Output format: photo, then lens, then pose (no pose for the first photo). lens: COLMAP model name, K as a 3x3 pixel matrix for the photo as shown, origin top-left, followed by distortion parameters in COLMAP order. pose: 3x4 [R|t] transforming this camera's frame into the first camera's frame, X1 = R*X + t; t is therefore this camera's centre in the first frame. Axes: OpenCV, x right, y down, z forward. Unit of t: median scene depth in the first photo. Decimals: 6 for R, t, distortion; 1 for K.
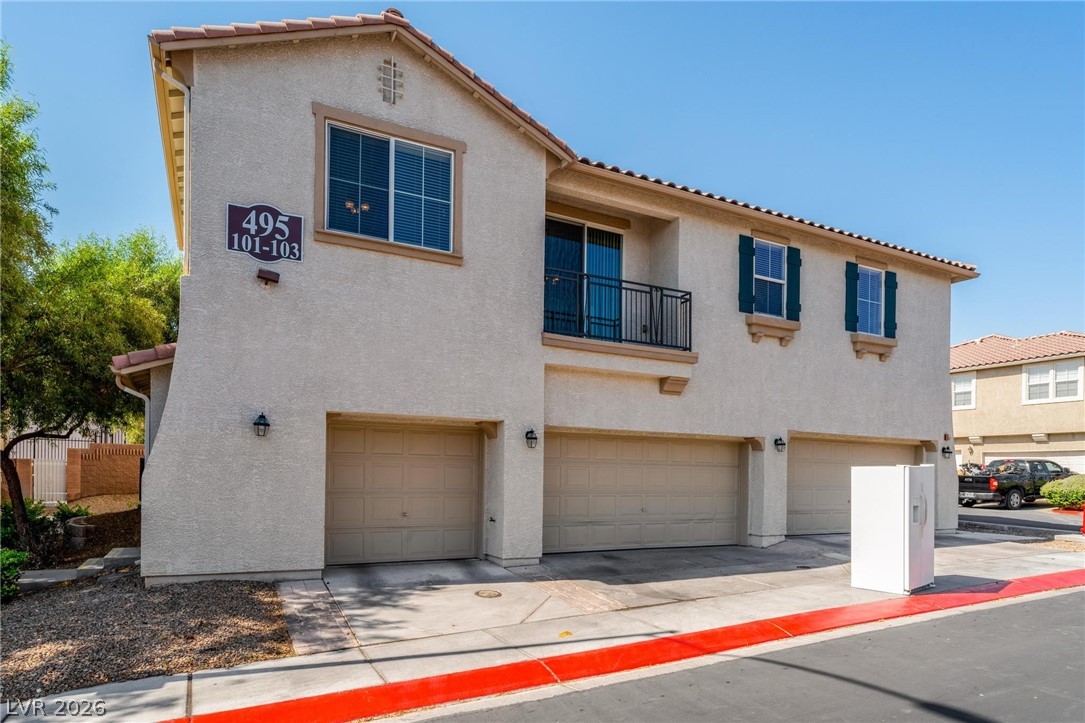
lens RADIAL K [[631.8, 0, 542.6], [0, 631.8, 492.3], [0, 0, 1]] dist [0.000121, 0.000599]
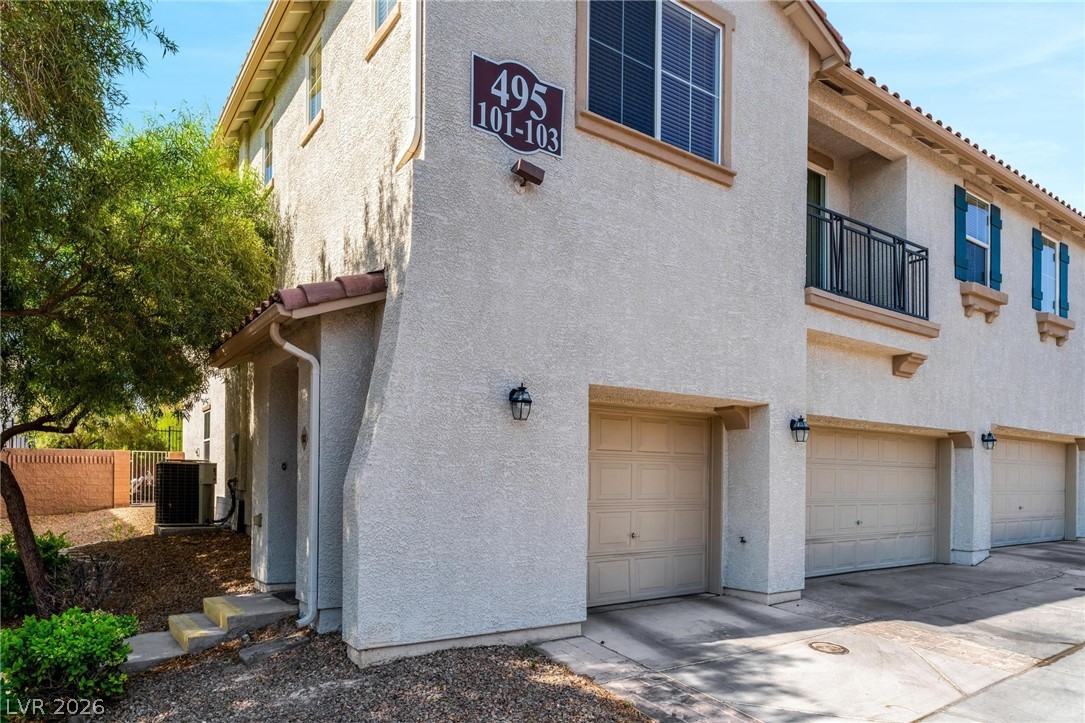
lens RADIAL K [[678.1, 0, 545.8], [0, 678.1, 495.0], [0, 0, 1]] dist [0.000858, -0.001739]
pose [[0.990050, -0.013810, 0.140033, -0.453305], [0.015715, 0.999798, -0.012505, -0.002921], [-0.139832, 0.014582, 0.990068, 0.275870]]
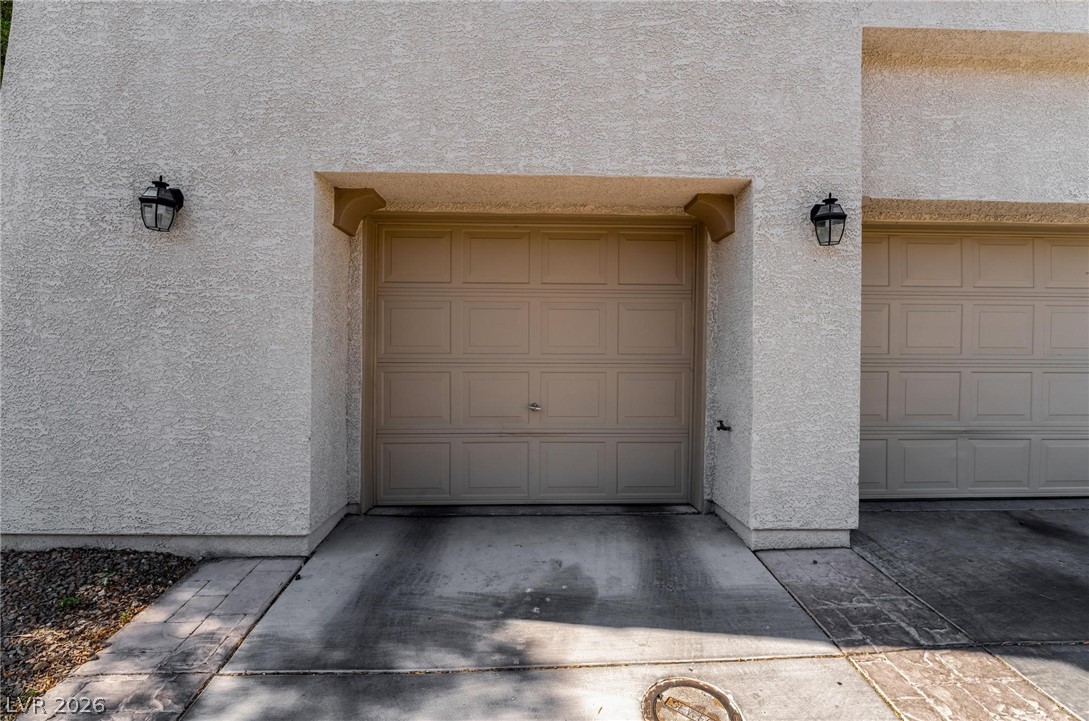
lens RADIAL K [[523.0, 0, 550.2], [0, 523.0, 356.0], [0, 0, 1]] dist [-0.003302, -0.000355]
pose [[0.907420, -0.006740, -0.420170, -0.040942], [-0.003644, 0.999708, -0.023905, 0.005433], [0.420208, 0.023223, 0.907130, 0.689641]]
